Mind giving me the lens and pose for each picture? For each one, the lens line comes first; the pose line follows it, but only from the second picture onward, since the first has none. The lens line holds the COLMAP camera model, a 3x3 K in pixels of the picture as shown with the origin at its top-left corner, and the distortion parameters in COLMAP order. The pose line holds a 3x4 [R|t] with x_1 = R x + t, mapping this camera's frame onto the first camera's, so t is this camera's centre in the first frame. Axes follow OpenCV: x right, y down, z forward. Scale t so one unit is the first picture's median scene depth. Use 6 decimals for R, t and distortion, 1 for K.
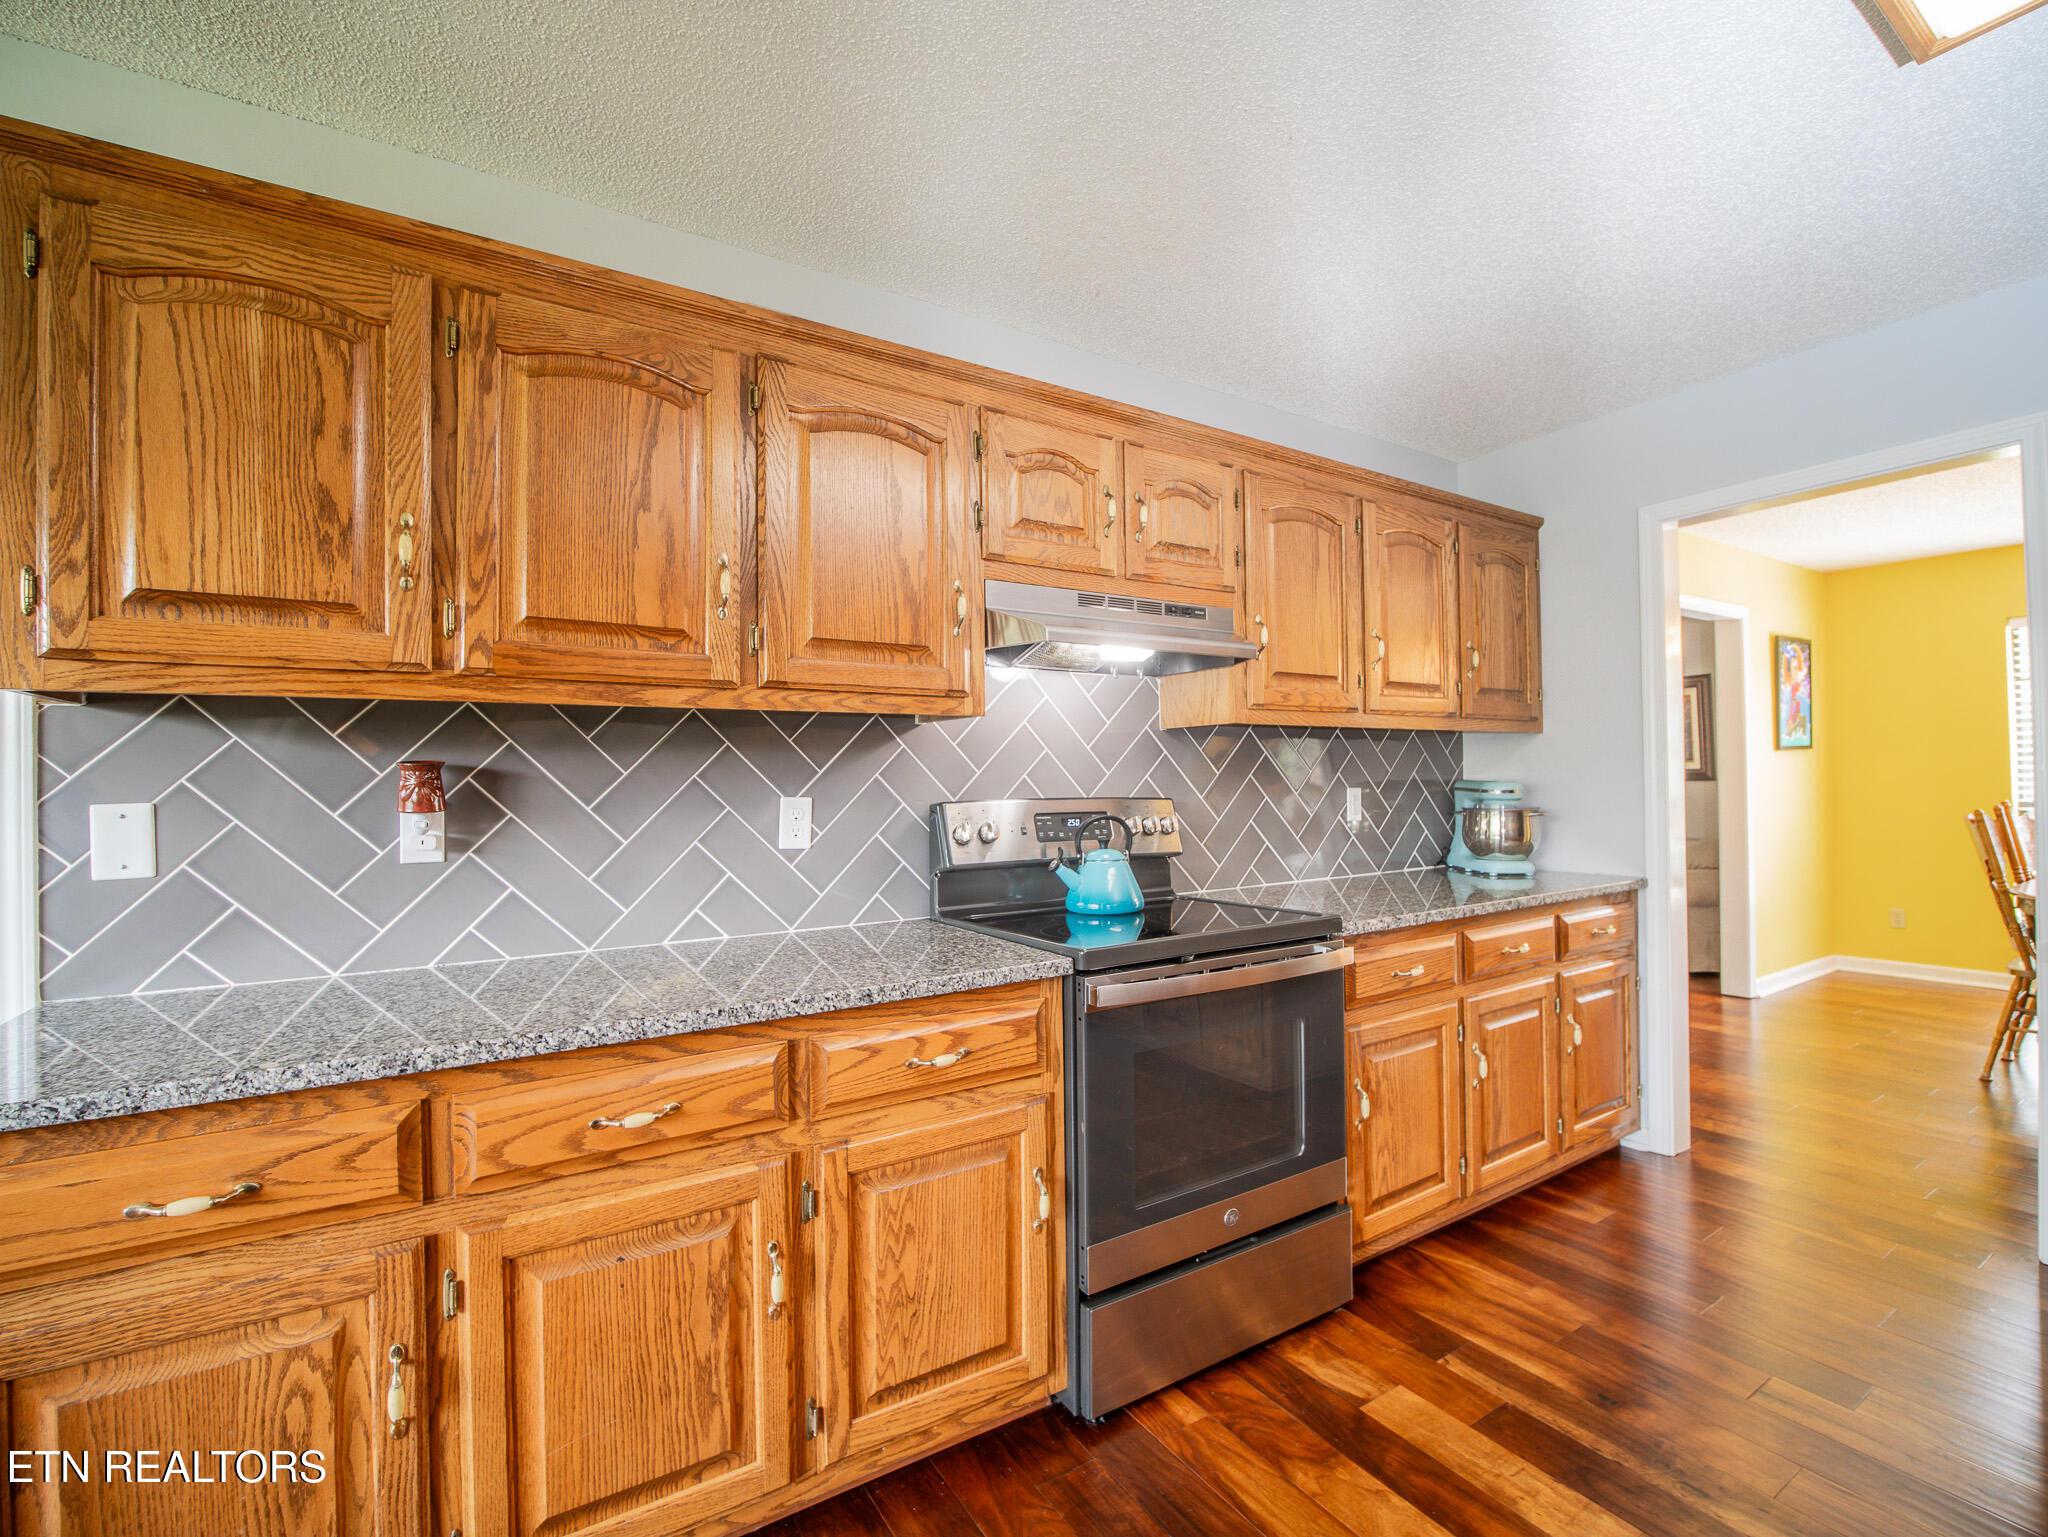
lens RADIAL K [[916.1, 0, 1024.0], [0, 916.1, 768.5], [0, 0, 1]] dist [-0.005321, -0.009076]
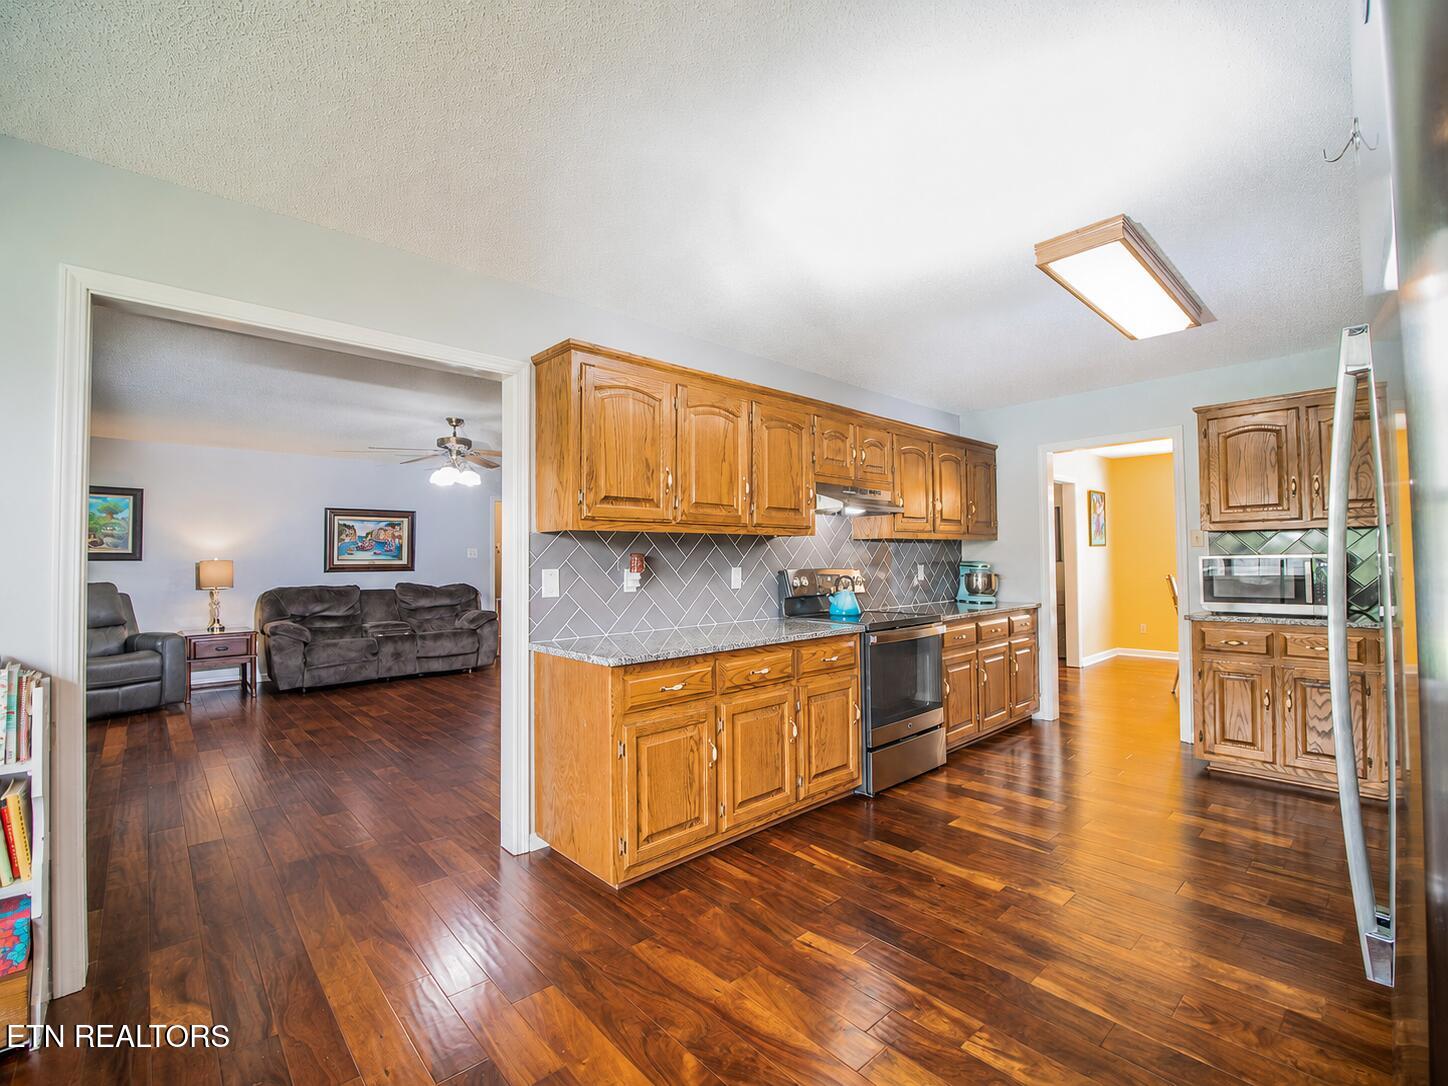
lens RADIAL K [[647.7, 0, 724.0], [0, 647.7, 543.0], [0, 0, 1]] dist [-0.005321, -0.009076]
pose [[0.984212, 0.007744, 0.176823, -0.548594], [-0.005458, 0.999895, -0.013410, -0.010063], [-0.176908, 0.012234, 0.984151, -0.652548]]
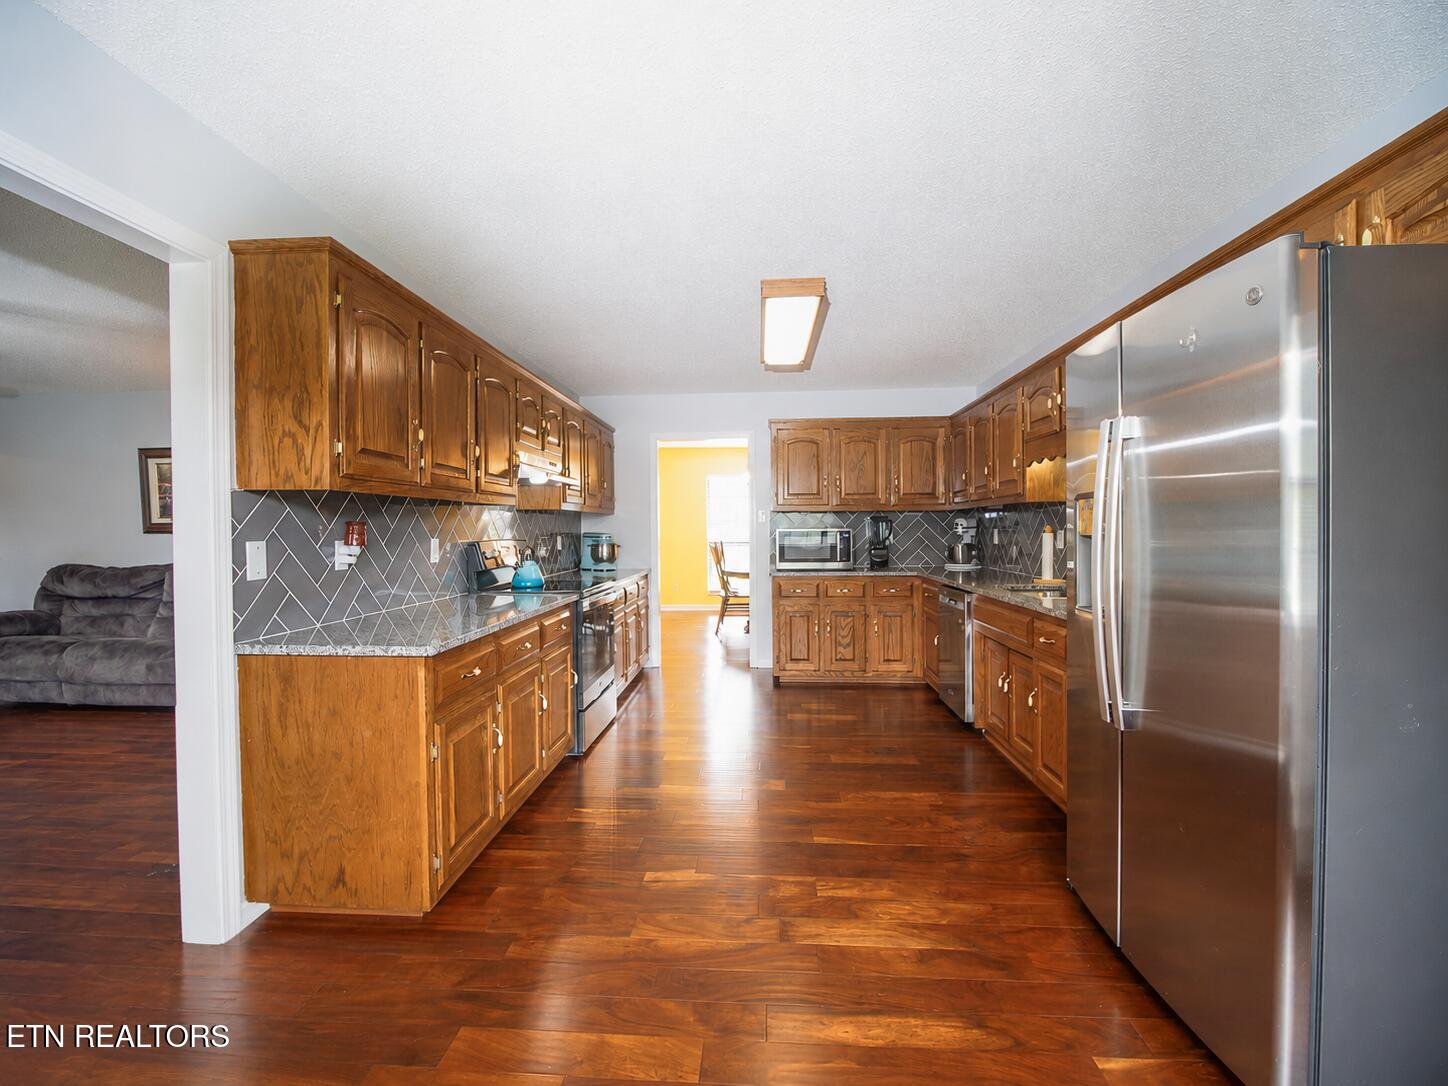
lens RADIAL K [[647.7, 0, 724.0], [0, 647.7, 543.0], [0, 0, 1]] dist [-0.005321, -0.009076]
pose [[0.588140, -0.009629, 0.808702, -1.010928], [-0.011920, 0.999717, 0.020572, 0.000848], [-0.808671, -0.021739, 0.587859, -0.425498]]
